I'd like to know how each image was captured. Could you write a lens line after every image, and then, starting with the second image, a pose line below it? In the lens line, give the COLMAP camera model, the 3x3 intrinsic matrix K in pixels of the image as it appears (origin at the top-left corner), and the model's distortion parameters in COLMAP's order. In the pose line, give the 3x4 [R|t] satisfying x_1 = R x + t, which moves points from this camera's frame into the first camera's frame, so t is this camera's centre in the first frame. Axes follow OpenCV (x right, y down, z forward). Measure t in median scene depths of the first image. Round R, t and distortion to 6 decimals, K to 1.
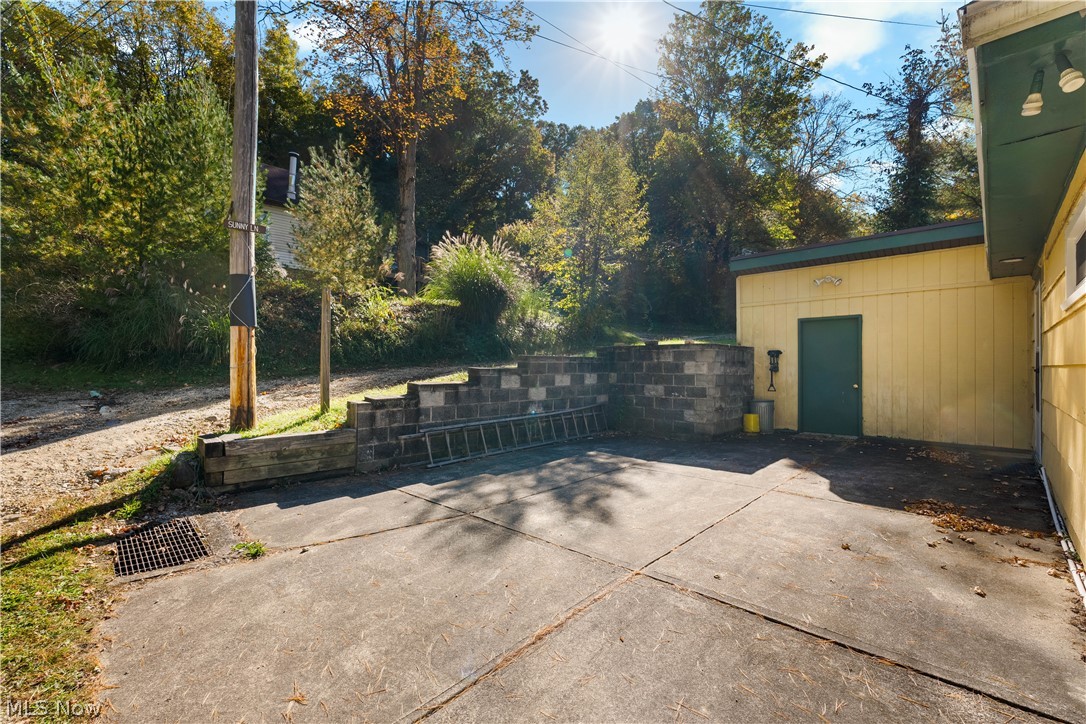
lens RADIAL K [[481.4, 0, 543.0], [0, 481.4, 362.0], [0, 0, 1]] dist [0.001196, 0.000163]
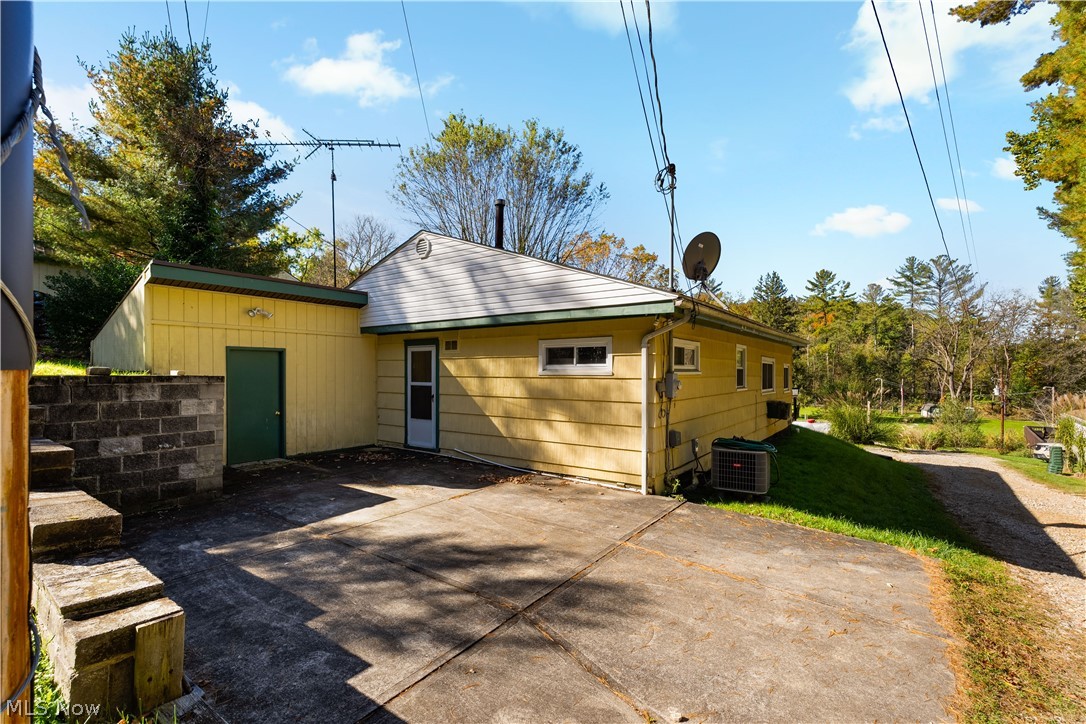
lens RADIAL K [[470.2, 0, 536.9], [0, 470.2, 381.0], [0, 0, 1]] dist [-0.000243, -0.000060]
pose [[-0.133353, -0.018419, 0.990897, -0.542392], [-0.012416, 0.999780, 0.016913, -0.053155], [-0.990991, -0.010048, -0.133552, 0.617926]]
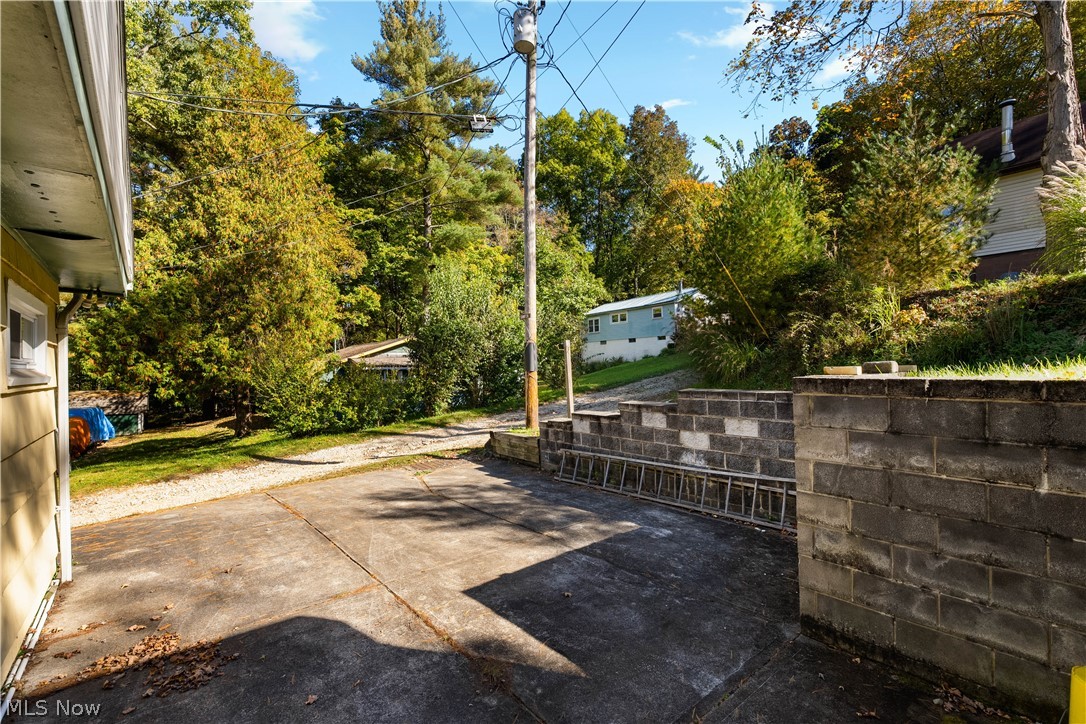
lens RADIAL K [[481.4, 0, 543.0], [0, 481.4, 362.0], [0, 0, 1]] dist [0.001196, 0.000163]
pose [[-0.122822, -0.015677, -0.992305, 0.814938], [0.020395, 0.999624, -0.018317, -0.051275], [0.992219, -0.022488, -0.122456, 0.903811]]
